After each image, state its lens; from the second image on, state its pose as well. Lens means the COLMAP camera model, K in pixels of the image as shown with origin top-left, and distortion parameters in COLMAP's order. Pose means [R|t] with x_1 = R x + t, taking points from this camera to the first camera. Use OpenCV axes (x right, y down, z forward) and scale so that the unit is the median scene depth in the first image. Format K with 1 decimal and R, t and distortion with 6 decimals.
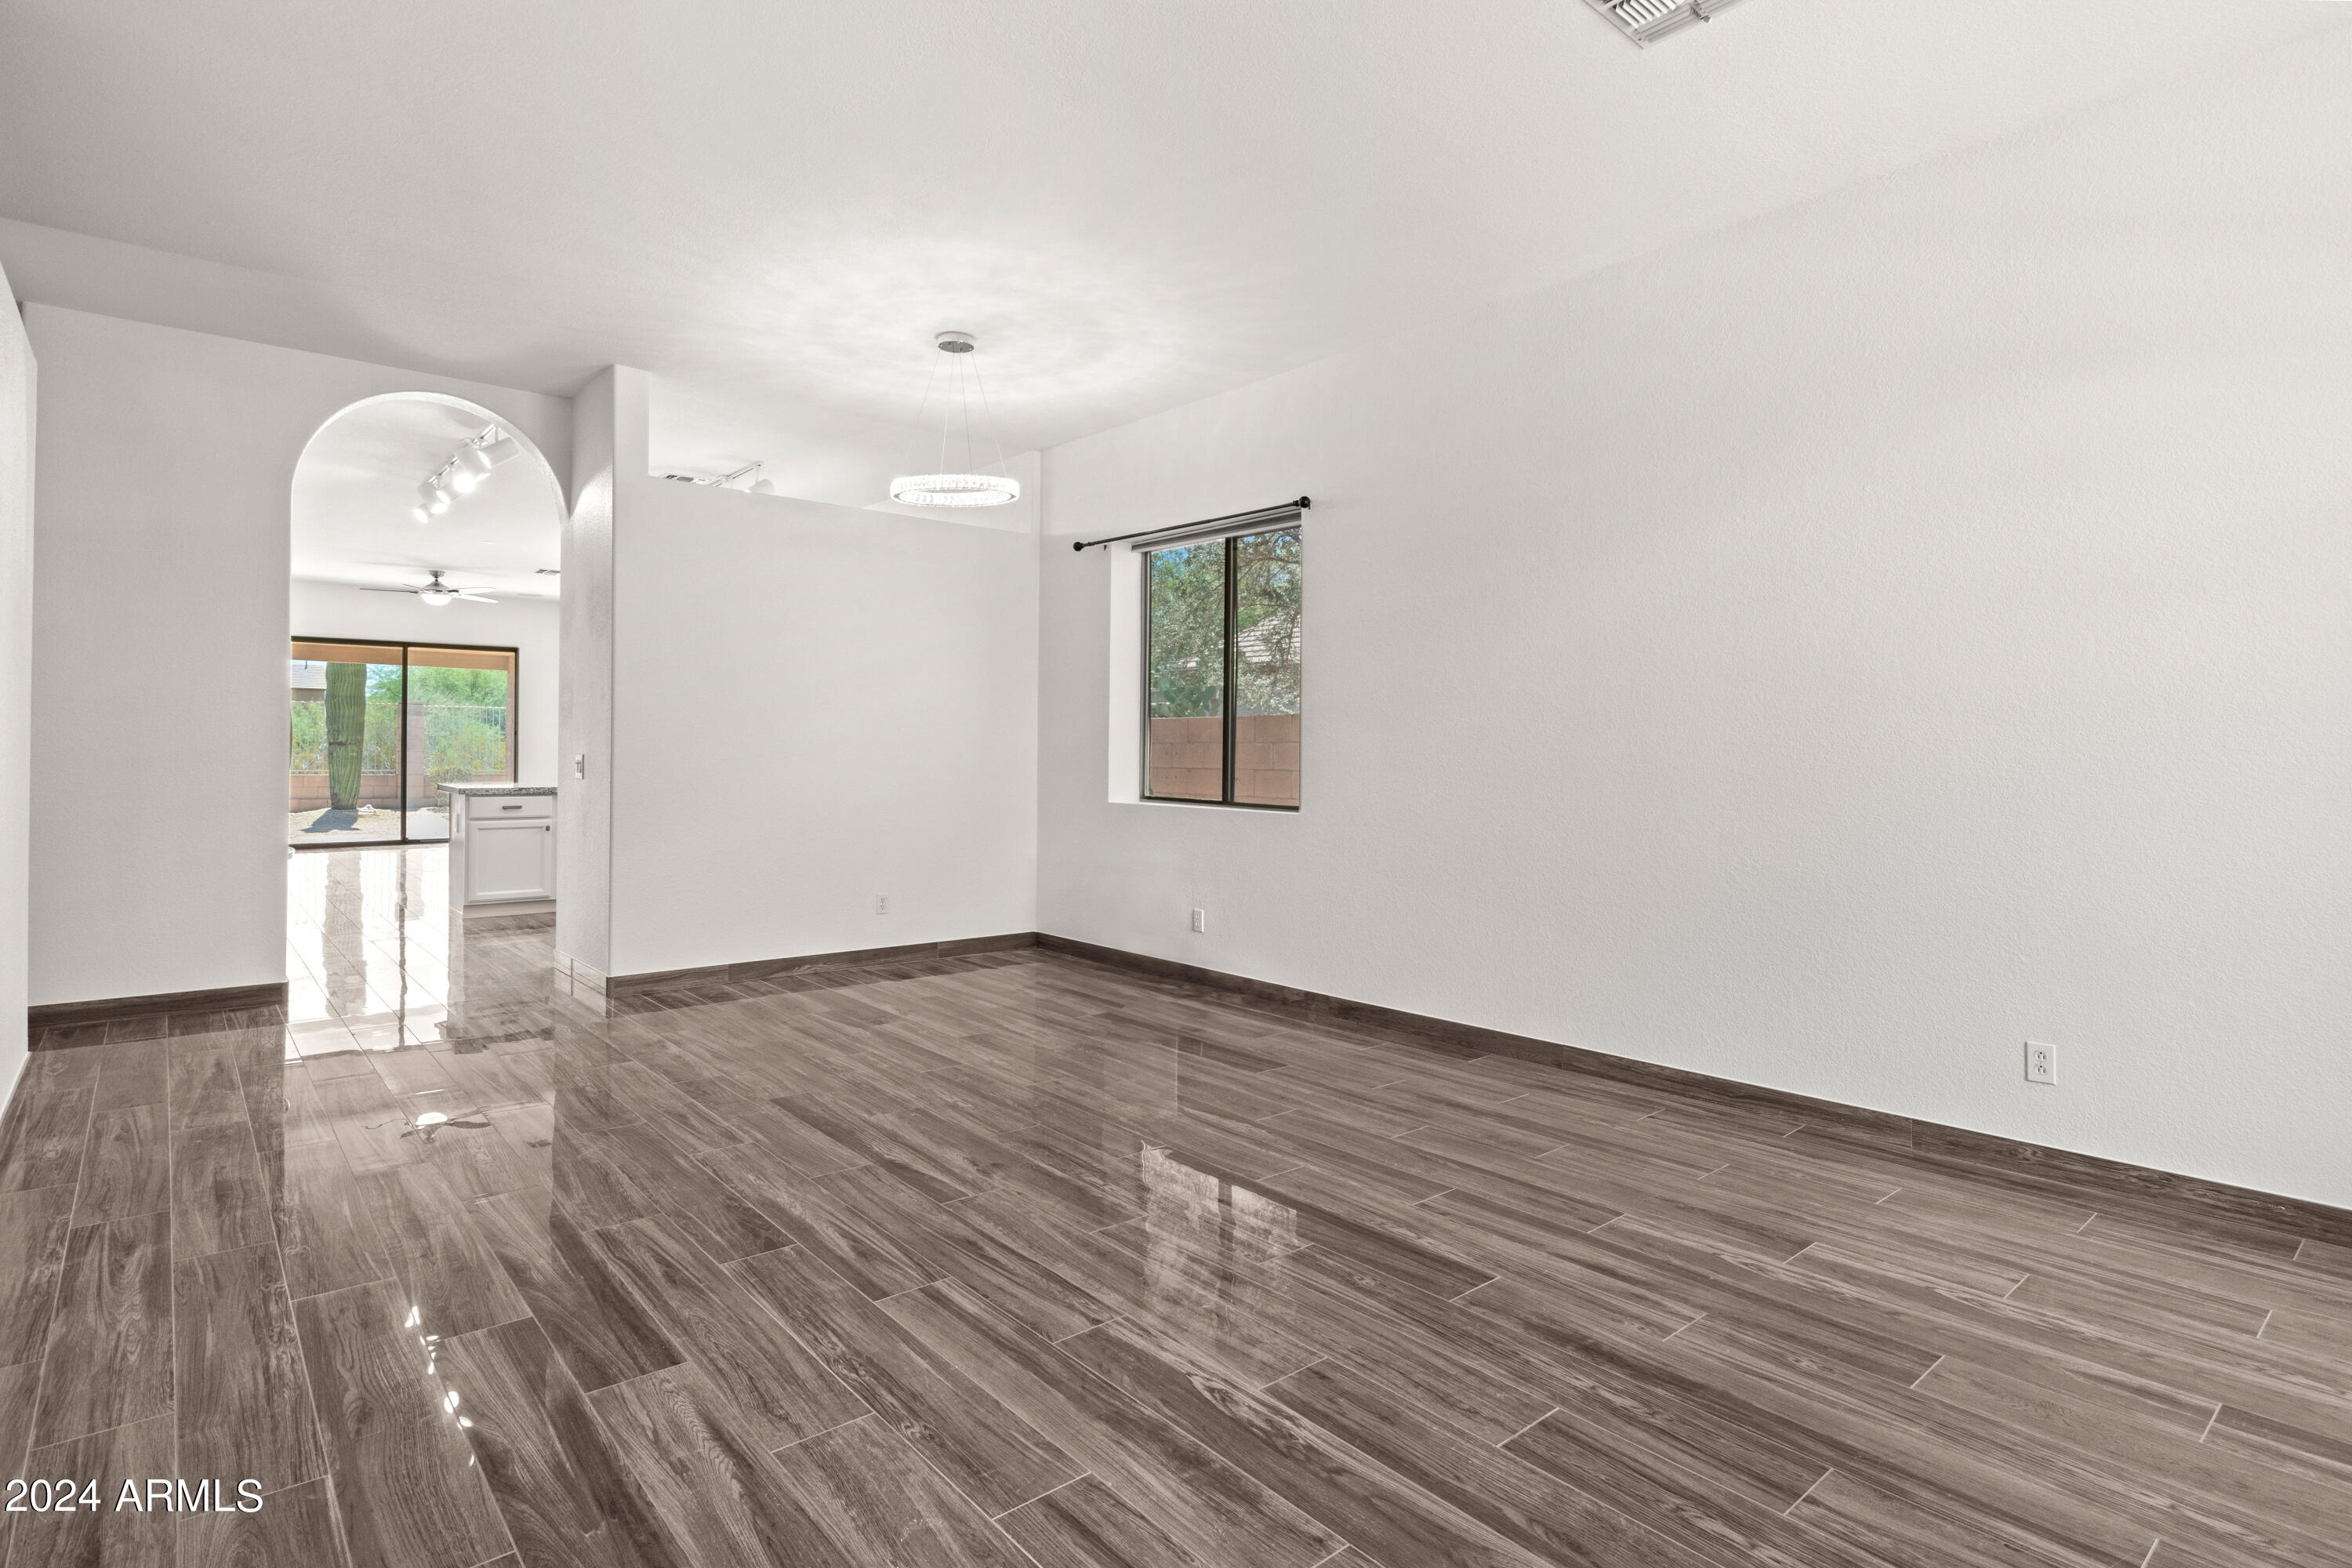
lens RADIAL K [[1105.5, 0, 1176.9], [0, 1105.5, 740.8], [0, 0, 1]] dist [-0.001476, 0.000003]
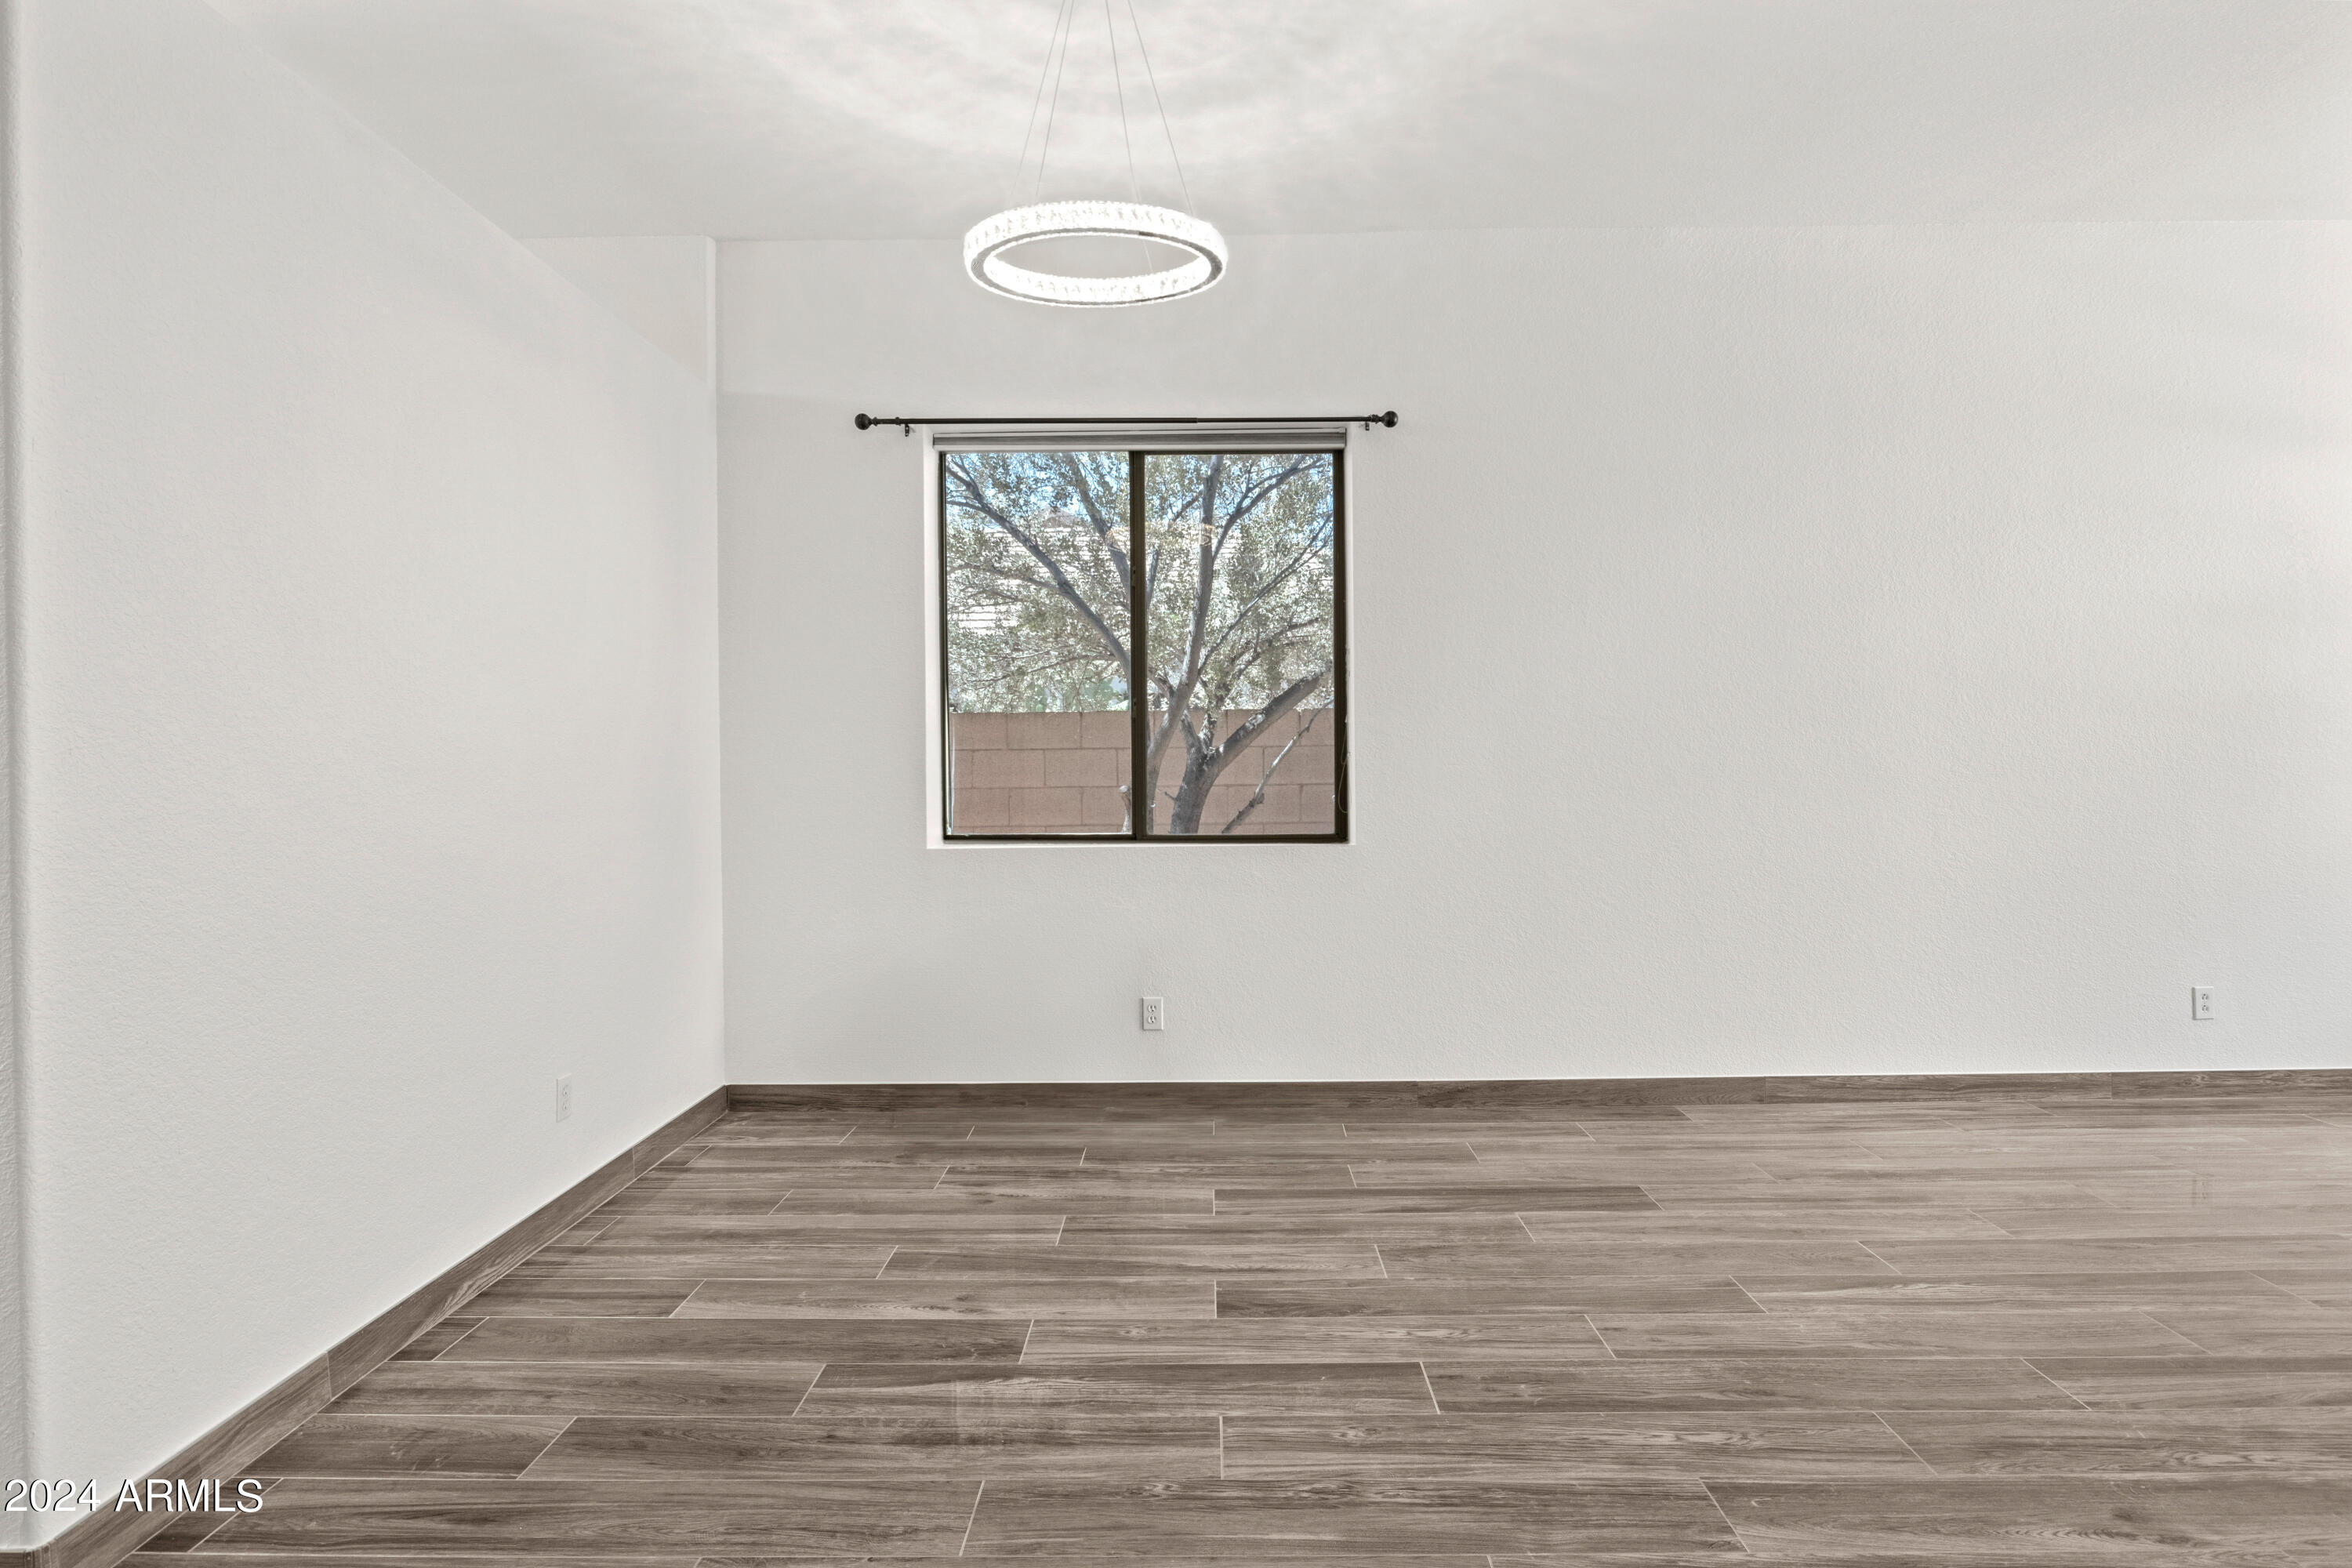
lens RADIAL K [[1143.8, 0, 1122.5], [0, 1143.8, 763.5], [0, 0, 1]] dist [-0.005885, -0.000523]
pose [[0.685883, -0.017234, 0.727508, -0.700838], [0.010038, 0.999848, 0.014221, -0.000016], [-0.727643, -0.002451, 0.685952, 0.758341]]
